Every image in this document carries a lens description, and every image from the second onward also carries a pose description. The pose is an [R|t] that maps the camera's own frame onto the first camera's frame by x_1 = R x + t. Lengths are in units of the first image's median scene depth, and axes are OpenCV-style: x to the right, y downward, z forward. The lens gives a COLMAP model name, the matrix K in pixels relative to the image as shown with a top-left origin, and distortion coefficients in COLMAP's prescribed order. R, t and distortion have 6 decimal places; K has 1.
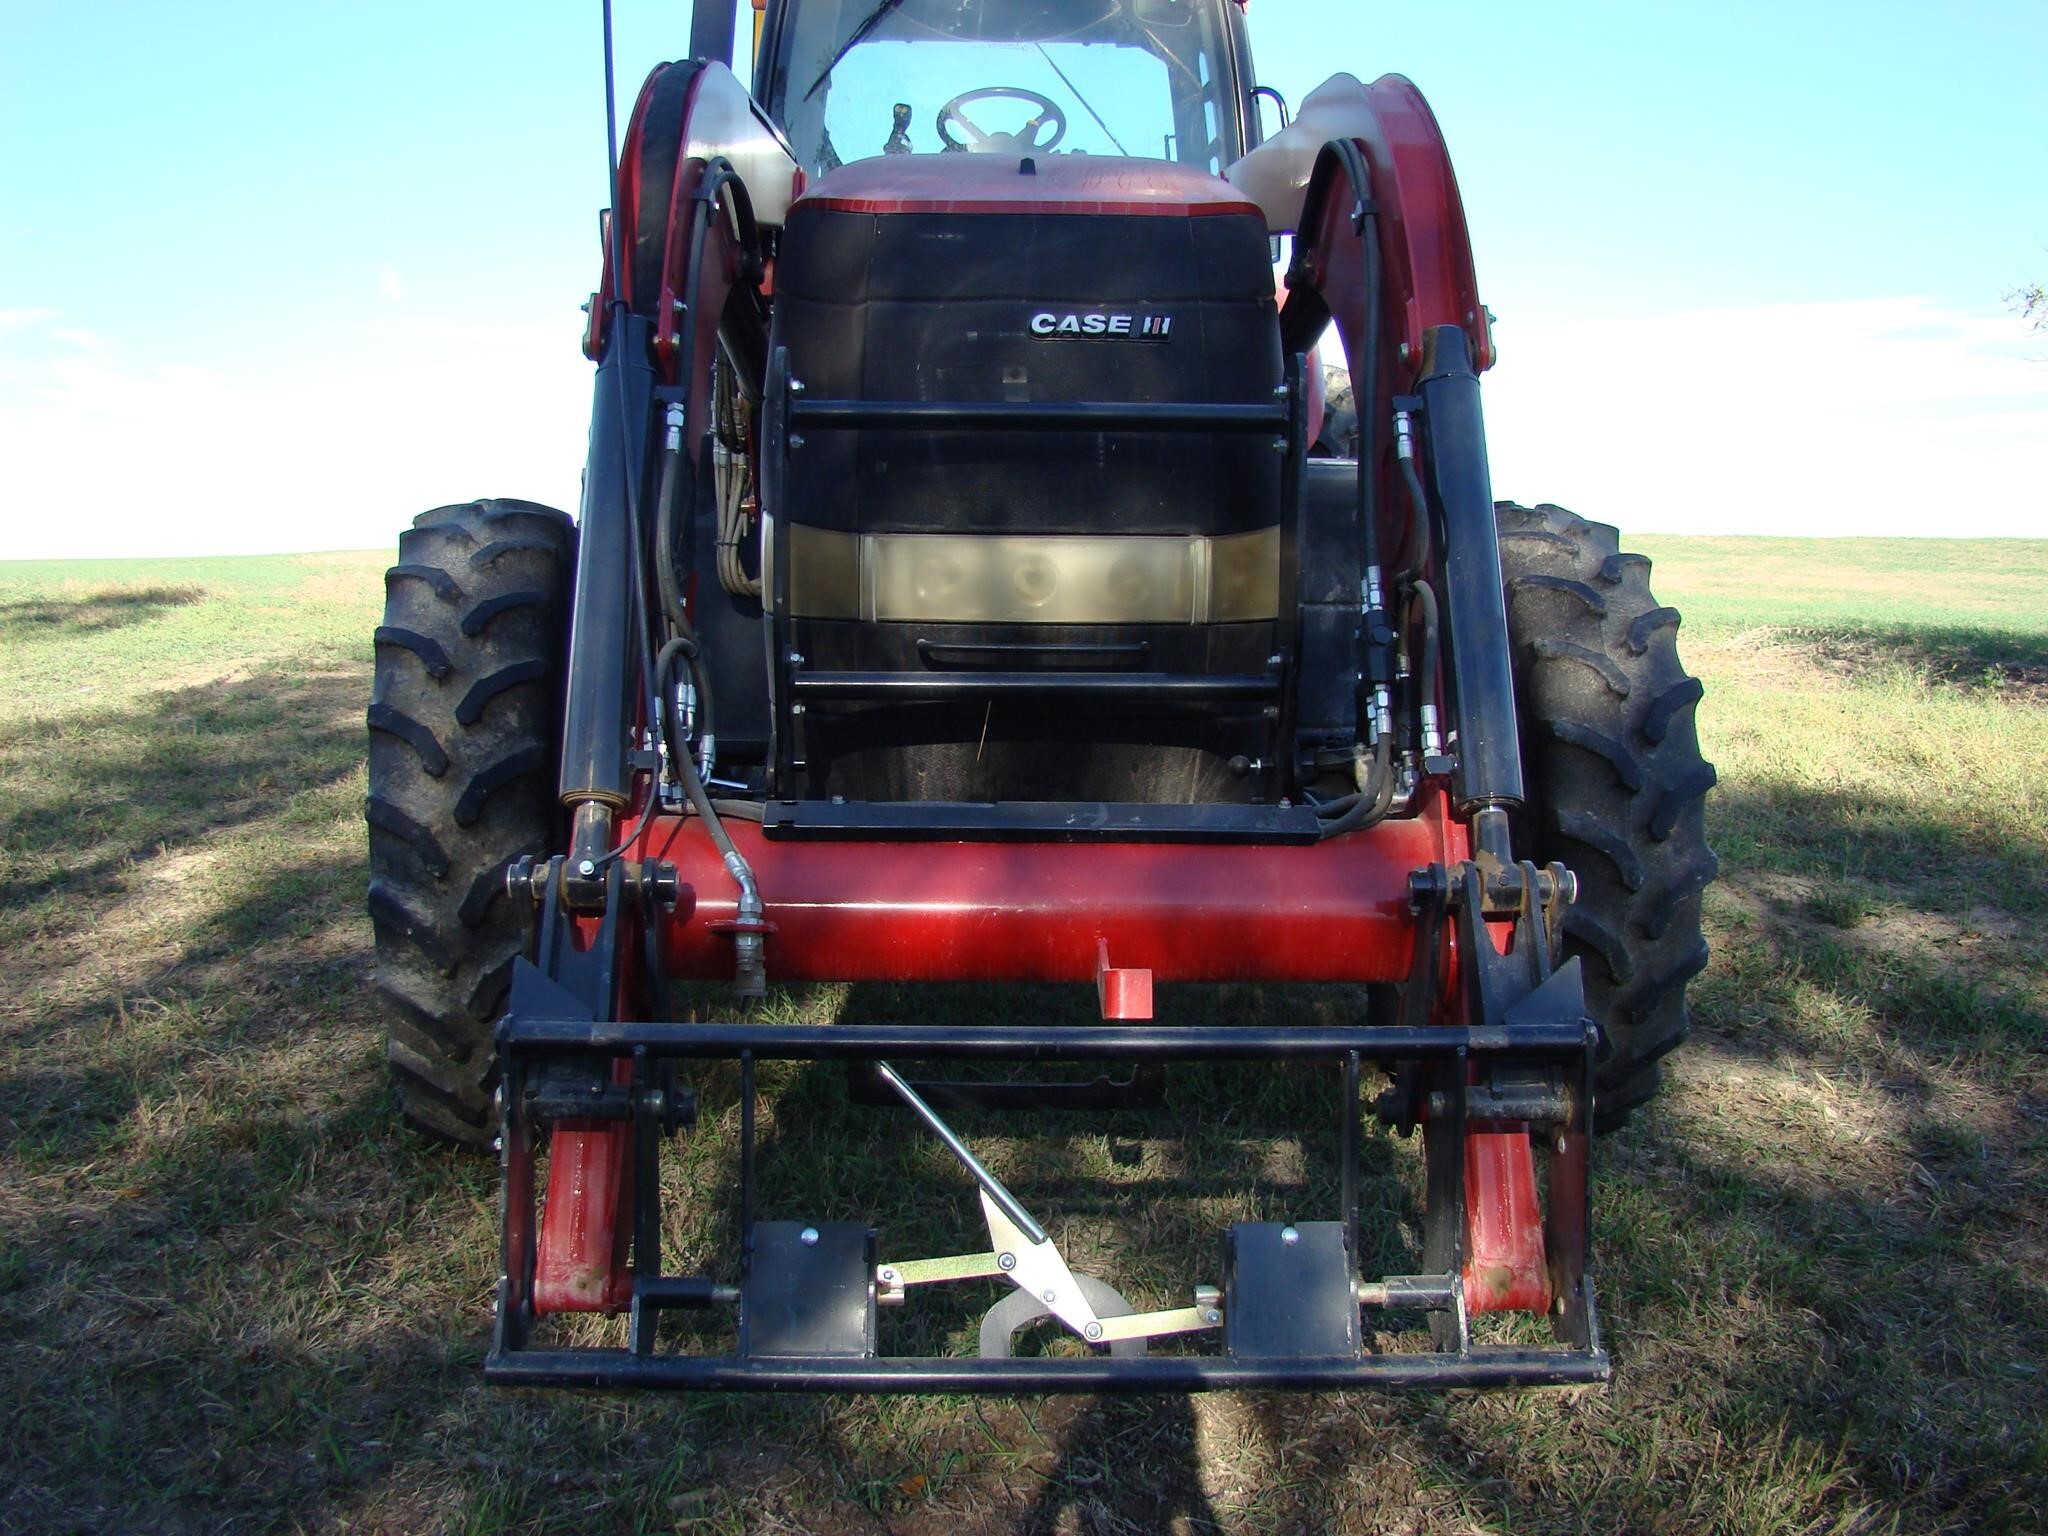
lens RADIAL K [[1896.8, 0, 1024.0], [0, 1896.8, 768.0], [0, 0, 1]] dist [-0.068967, 0.106552]
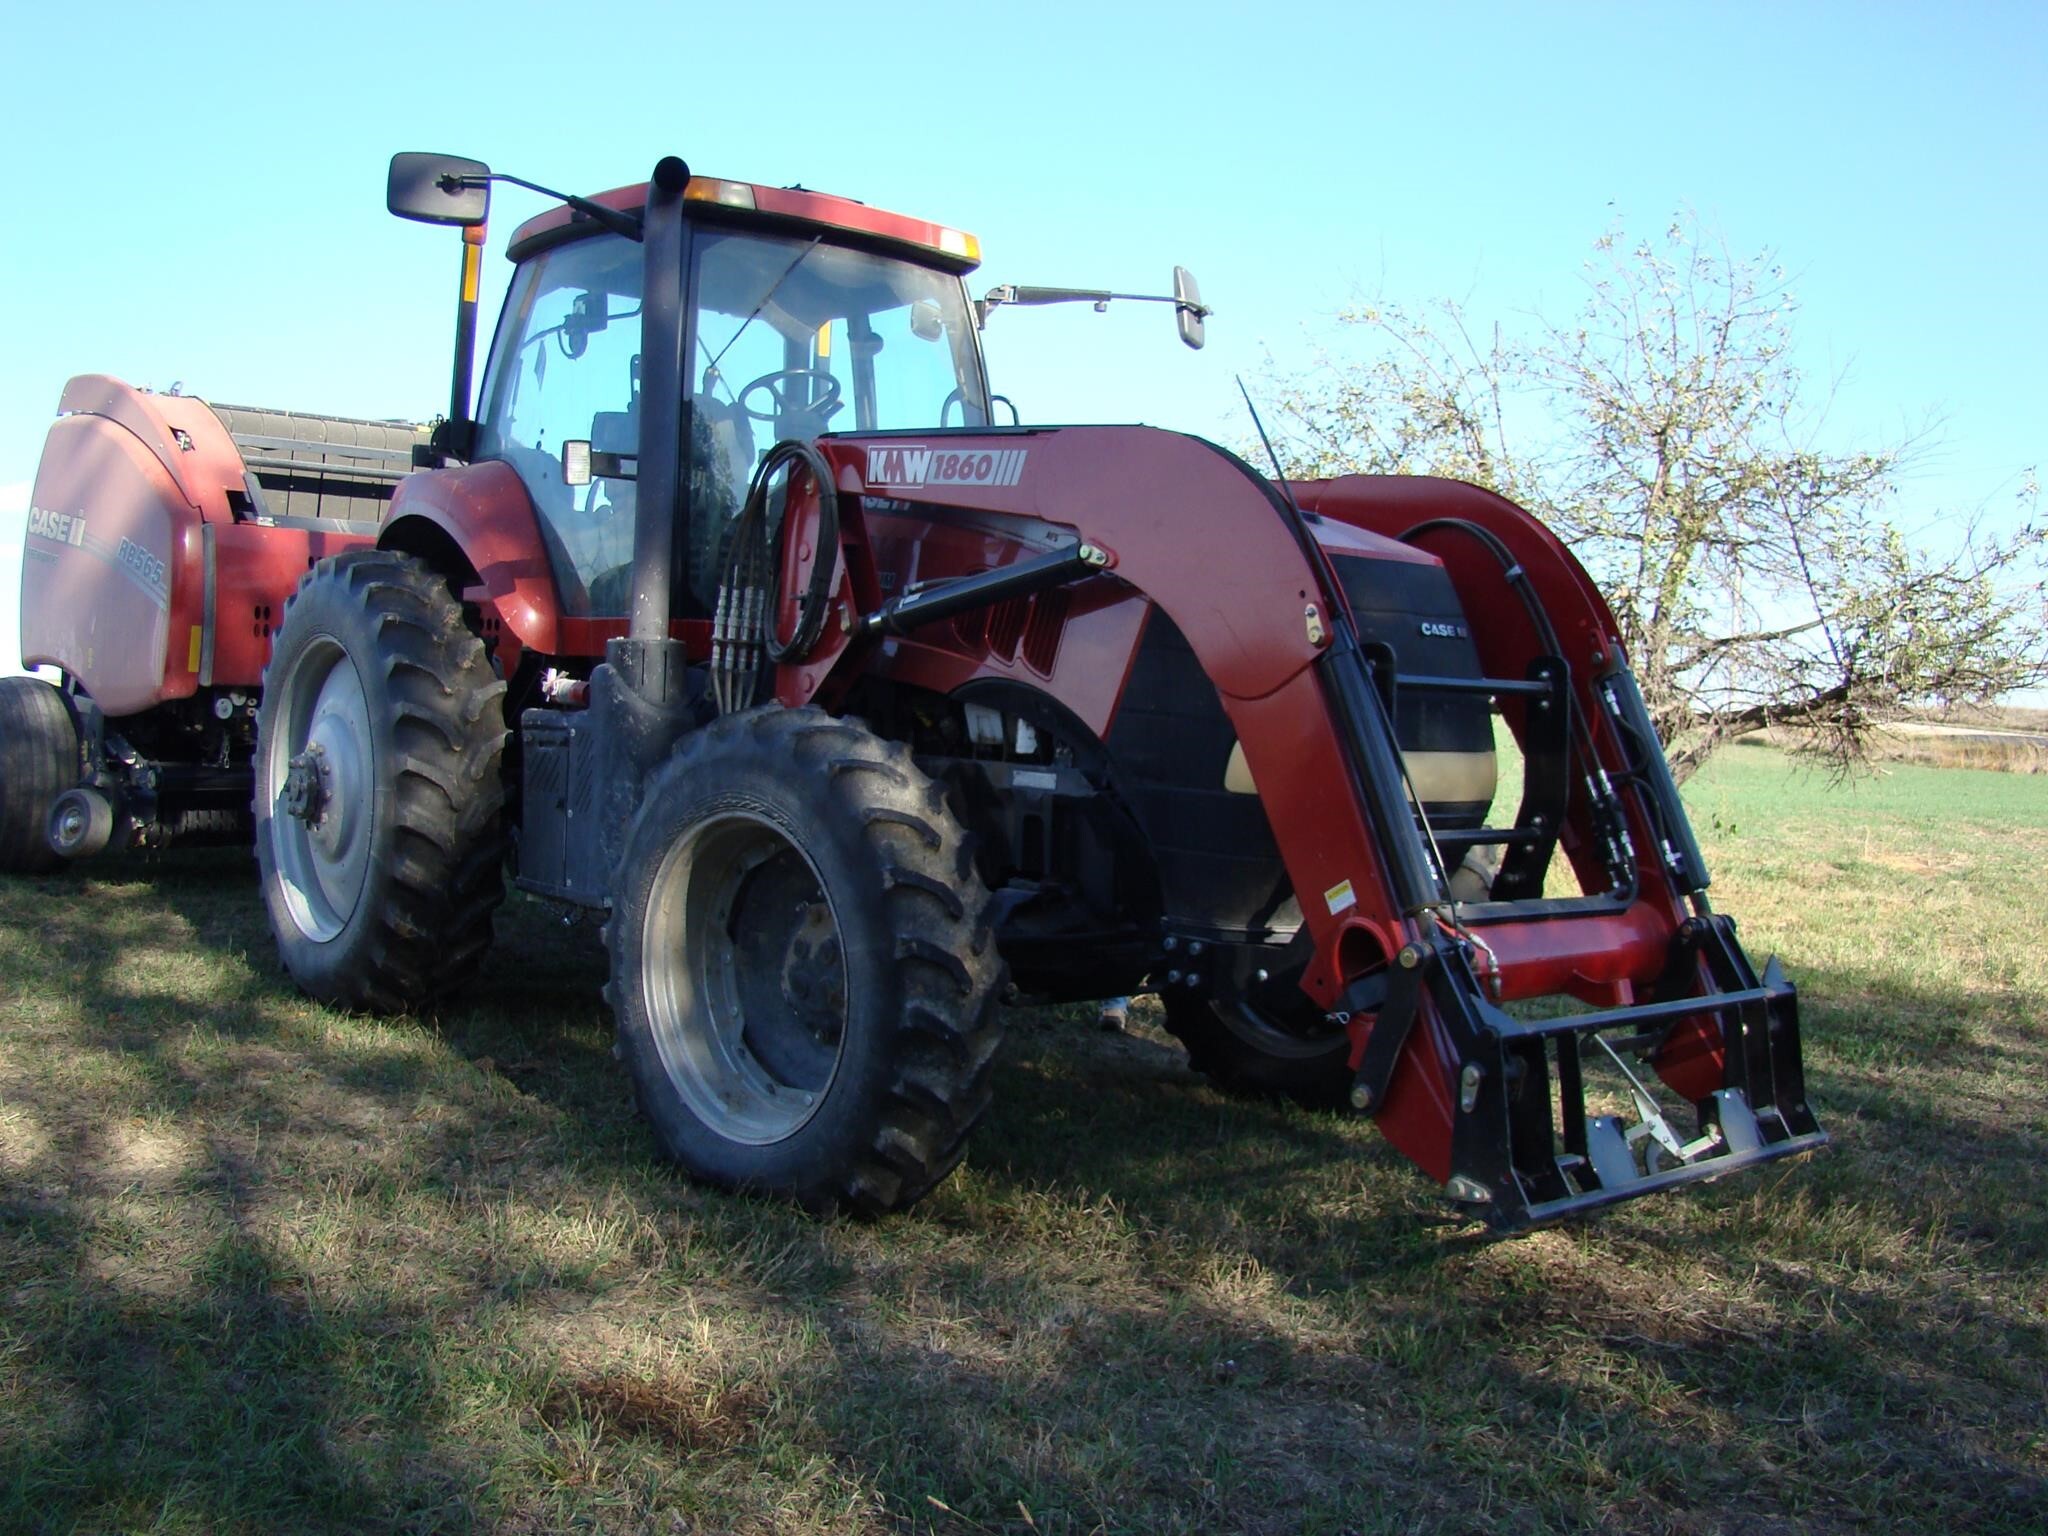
lens RADIAL K [[1930.5, 0, 1007.8], [0, 1930.5, 770.7], [0, 0, 1]] dist [-0.176384, 0.120594]
pose [[0.788630, -0.004037, 0.614855, -1.422741], [0.051694, 0.996873, -0.059758, -0.021057], [-0.612691, 0.078912, 0.786373, -0.133872]]
